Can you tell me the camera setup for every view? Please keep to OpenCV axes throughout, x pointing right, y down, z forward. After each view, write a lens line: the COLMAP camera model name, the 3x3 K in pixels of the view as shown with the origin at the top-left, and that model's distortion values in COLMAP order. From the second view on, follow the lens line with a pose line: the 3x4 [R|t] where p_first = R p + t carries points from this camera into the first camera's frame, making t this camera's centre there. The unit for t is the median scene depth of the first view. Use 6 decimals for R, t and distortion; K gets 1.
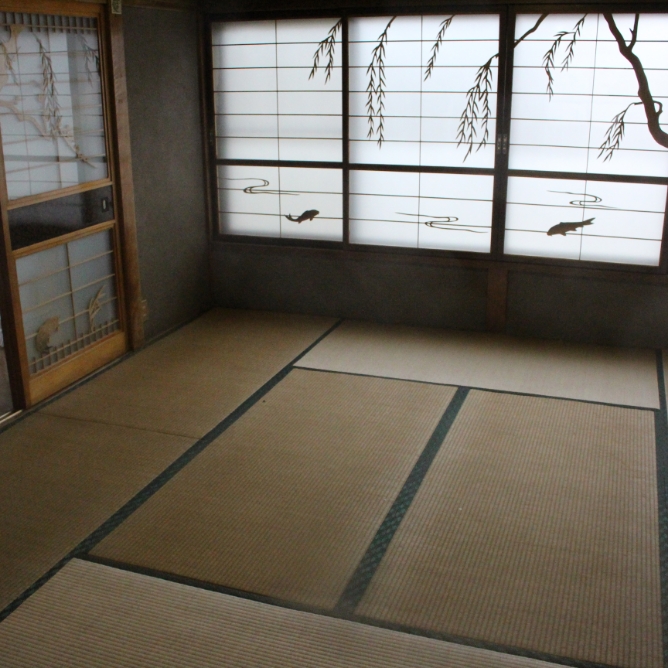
lens RADIAL K [[832.9, 0, 317.5], [0, 832.9, 332.7], [0, 0, 1]] dist [-0.001282, -0.228936]
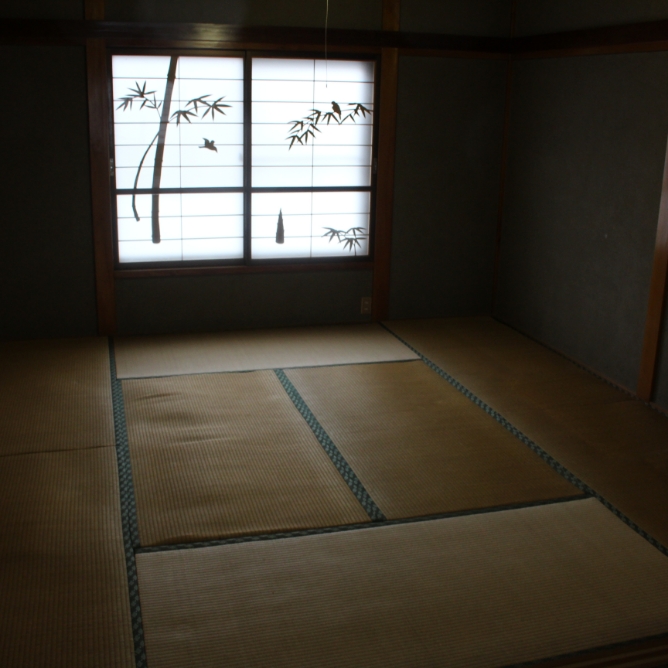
lens RADIAL K [[832.9, 0, 317.5], [0, 832.9, 332.7], [0, 0, 1]] dist [-0.001282, -0.228936]
pose [[0.826969, -0.138275, 0.544979, -0.367254], [0.148864, 0.988543, 0.024928, -0.006246], [-0.542183, 0.060513, 0.838079, -0.037101]]
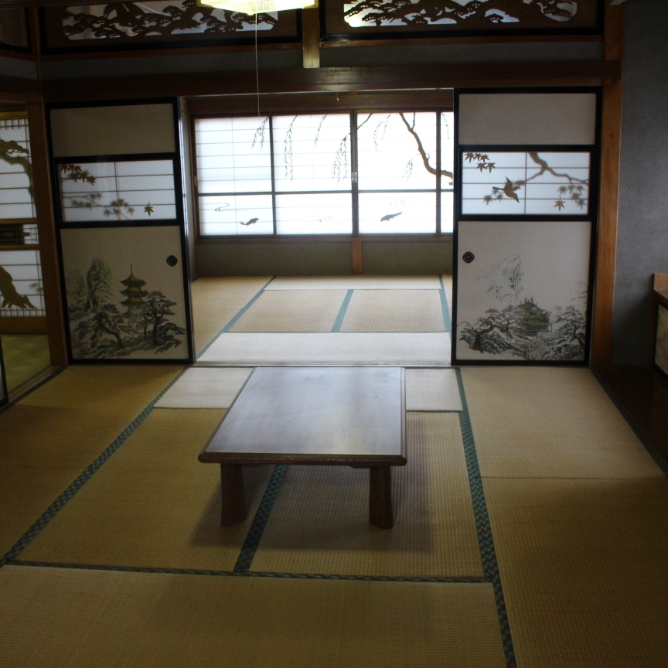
lens RADIAL K [[832.9, 0, 317.5], [0, 832.9, 332.7], [0, 0, 1]] dist [-0.001282, -0.228936]
pose [[0.972092, -0.071538, 0.223426, -0.326585], [0.091354, 0.992629, -0.079638, 0.284712], [-0.216082, 0.097827, 0.971462, -0.857102]]
